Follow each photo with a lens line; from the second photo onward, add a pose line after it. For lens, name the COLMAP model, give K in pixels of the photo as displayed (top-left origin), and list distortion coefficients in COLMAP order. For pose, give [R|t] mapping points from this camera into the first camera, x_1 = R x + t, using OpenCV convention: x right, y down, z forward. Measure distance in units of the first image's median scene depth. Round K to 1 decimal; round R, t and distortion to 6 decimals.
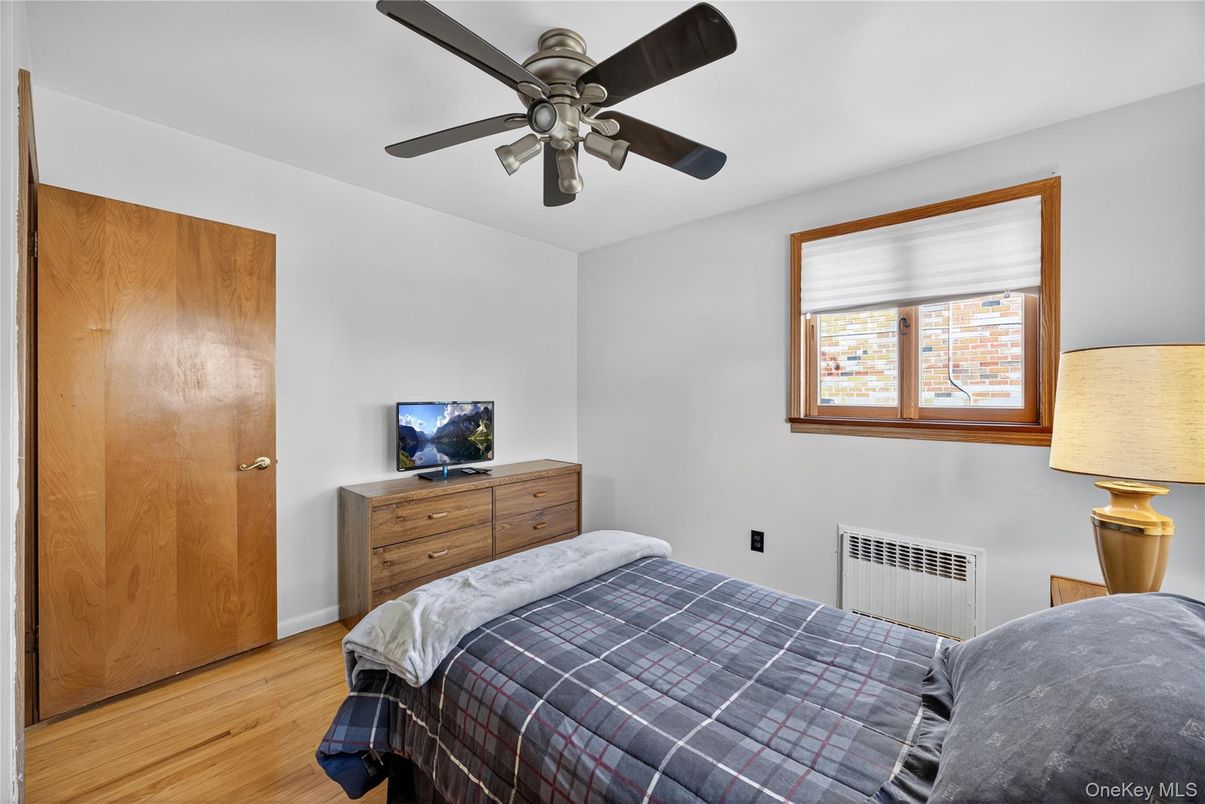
lens RADIAL K [[466.4, 0, 603.9], [0, 466.4, 395.7], [0, 0, 1]] dist [-0.033425, 0.005168]
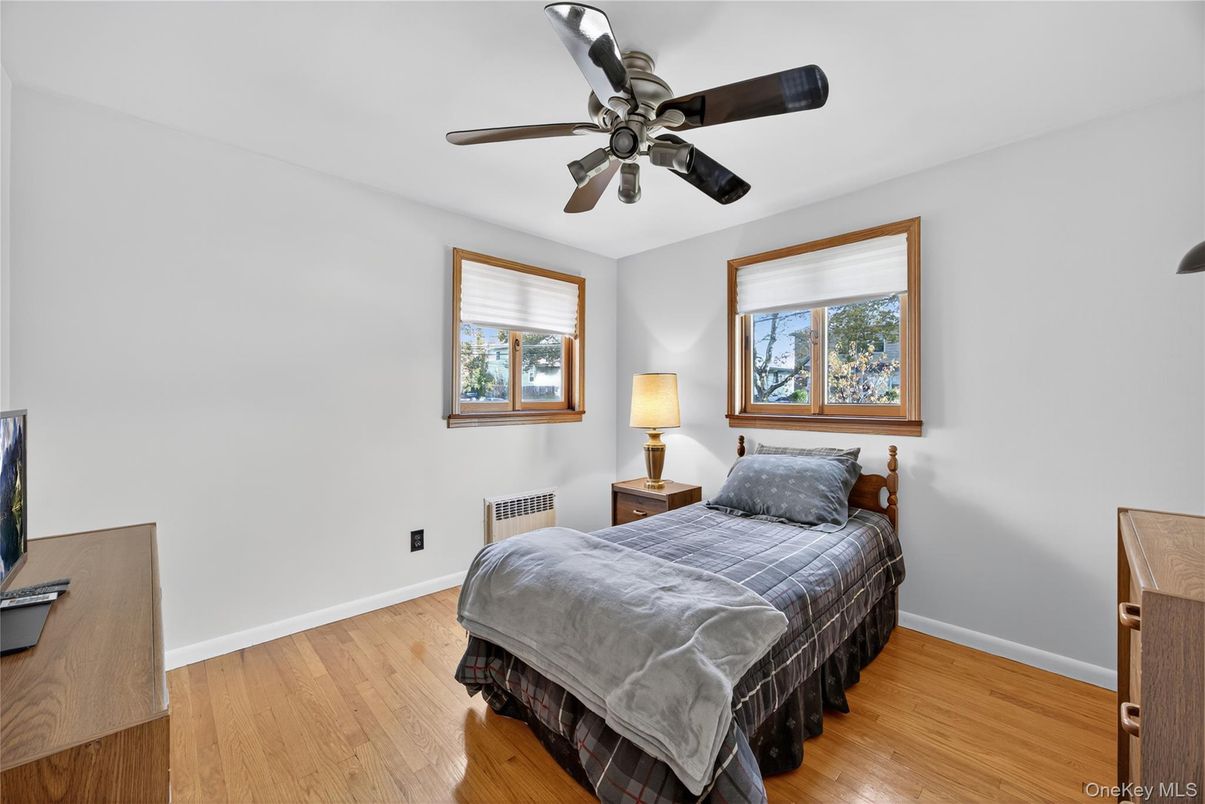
lens RADIAL K [[466.4, 0, 603.9], [0, 466.4, 395.7], [0, 0, 1]] dist [-0.033425, 0.005168]
pose [[0.060152, -0.002646, 0.998186, -0.823545], [-0.000688, 0.999996, 0.002692, 0.001177], [-0.998189, -0.000849, 0.060150, 0.703610]]
